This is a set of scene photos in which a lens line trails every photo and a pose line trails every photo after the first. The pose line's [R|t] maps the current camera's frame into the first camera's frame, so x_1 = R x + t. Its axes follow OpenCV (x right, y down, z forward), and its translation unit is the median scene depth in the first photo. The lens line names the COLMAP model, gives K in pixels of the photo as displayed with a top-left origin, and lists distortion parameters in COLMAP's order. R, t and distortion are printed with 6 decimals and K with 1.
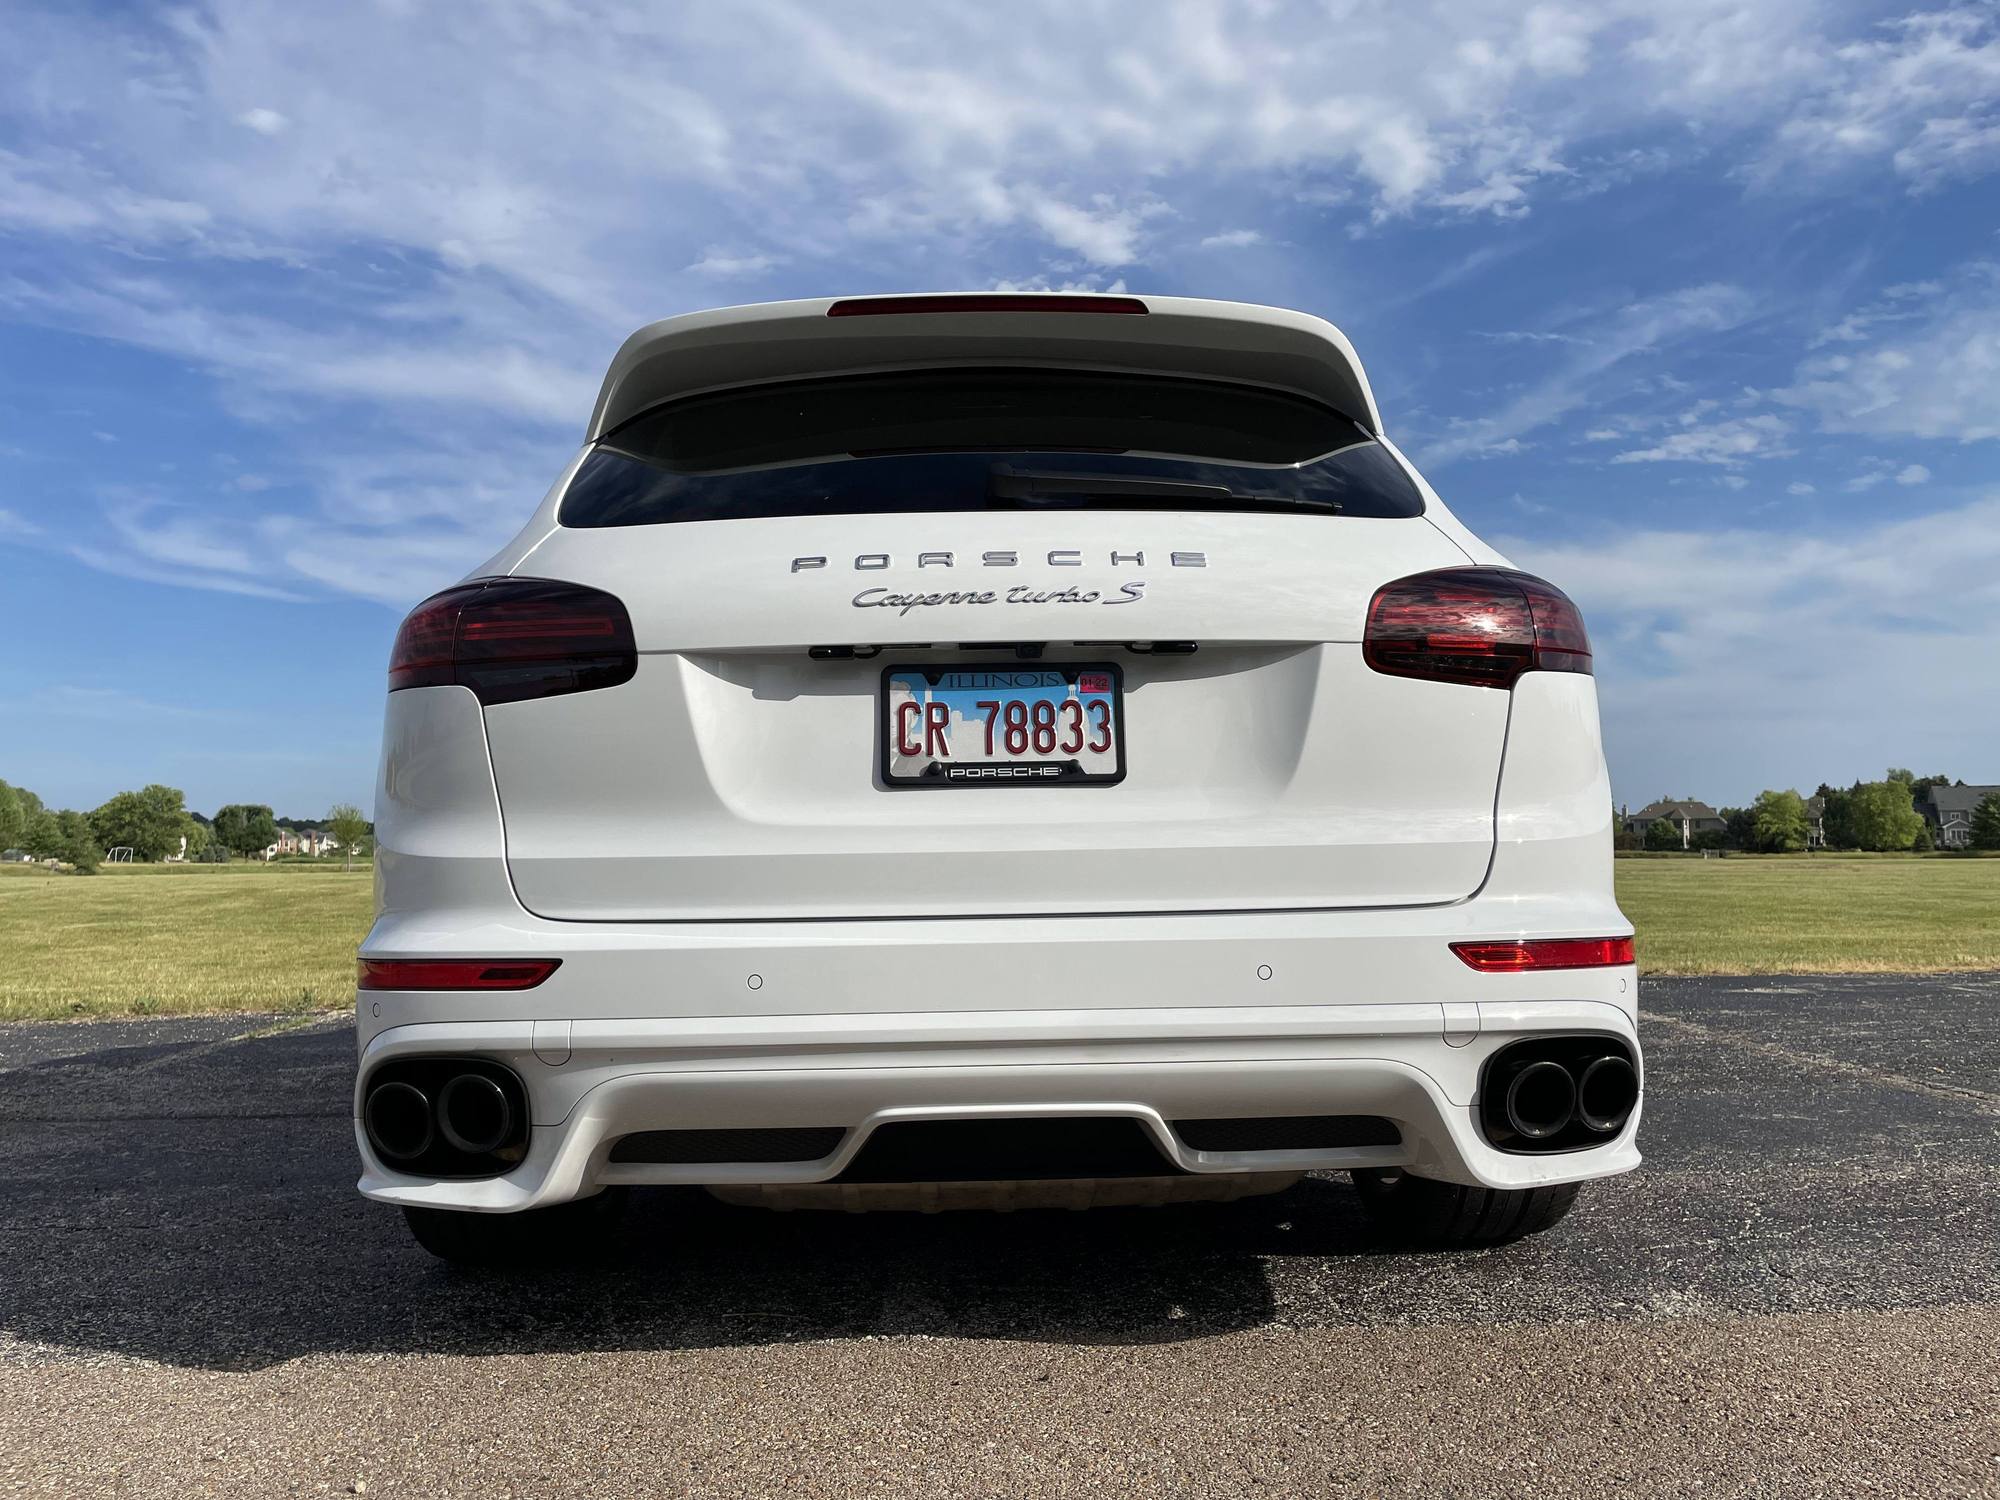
lens RADIAL K [[1564.7, 0, 993.1], [0, 1564.7, 801.5], [0, 0, 1]] dist [0.091287, -0.127153]
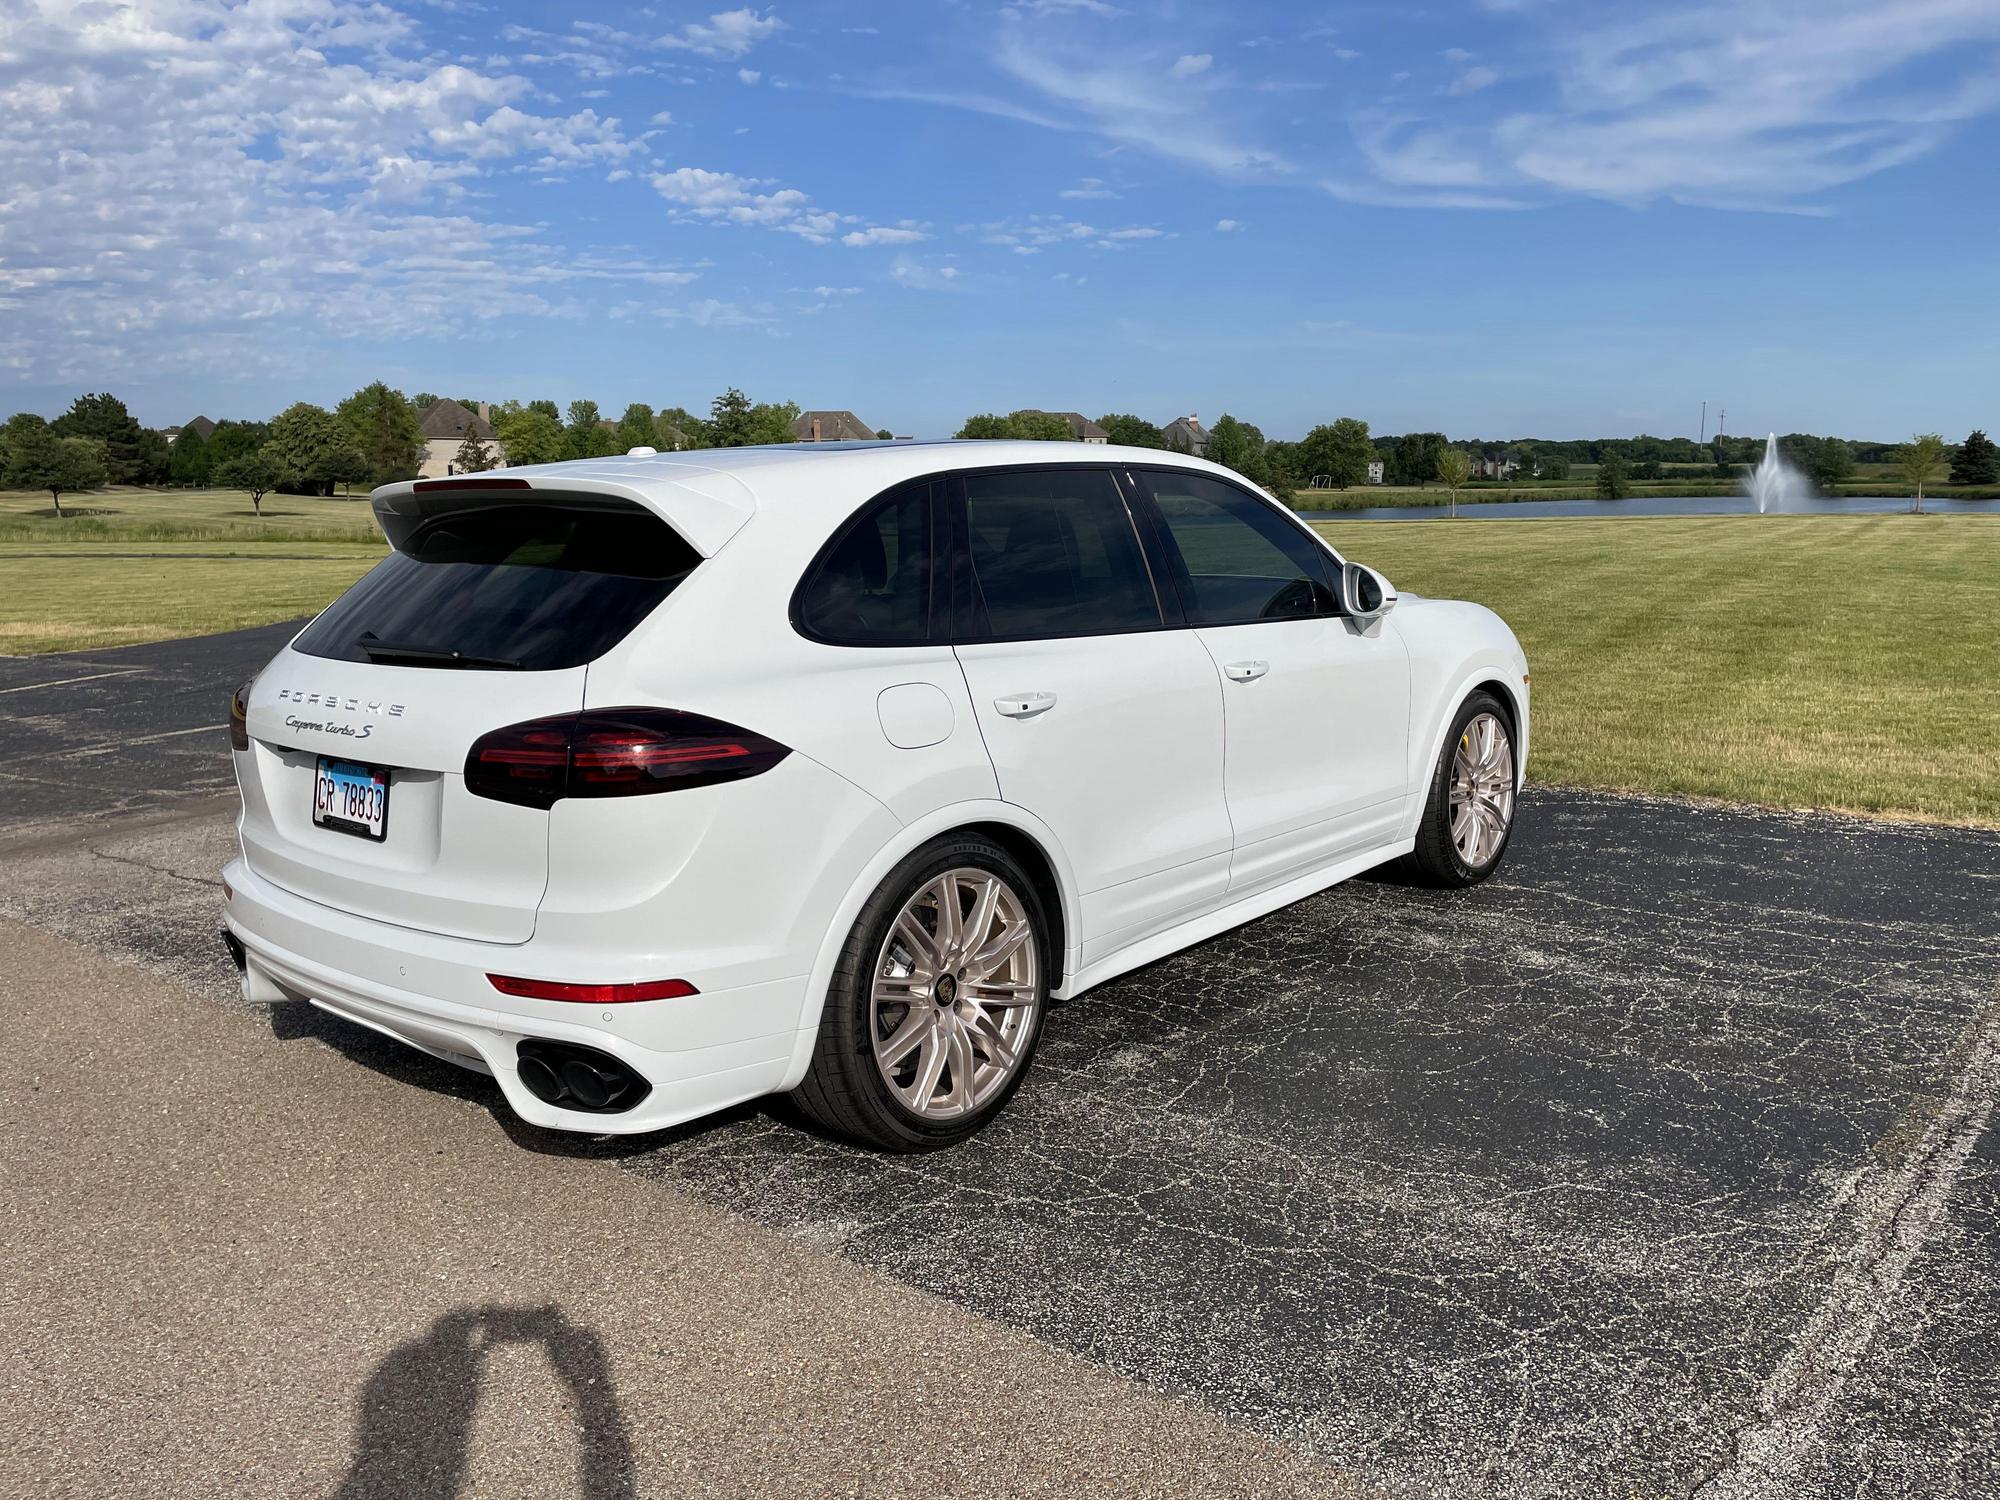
lens RADIAL K [[1580.4, 0, 1015.5], [0, 1580.4, 769.9], [0, 0, 1]] dist [0.064305, -0.069054]
pose [[0.750974, 0.117676, -0.649762, 1.578079], [0.029271, 0.977093, 0.210788, -0.398779], [0.659683, -0.177316, 0.730327, 0.209856]]
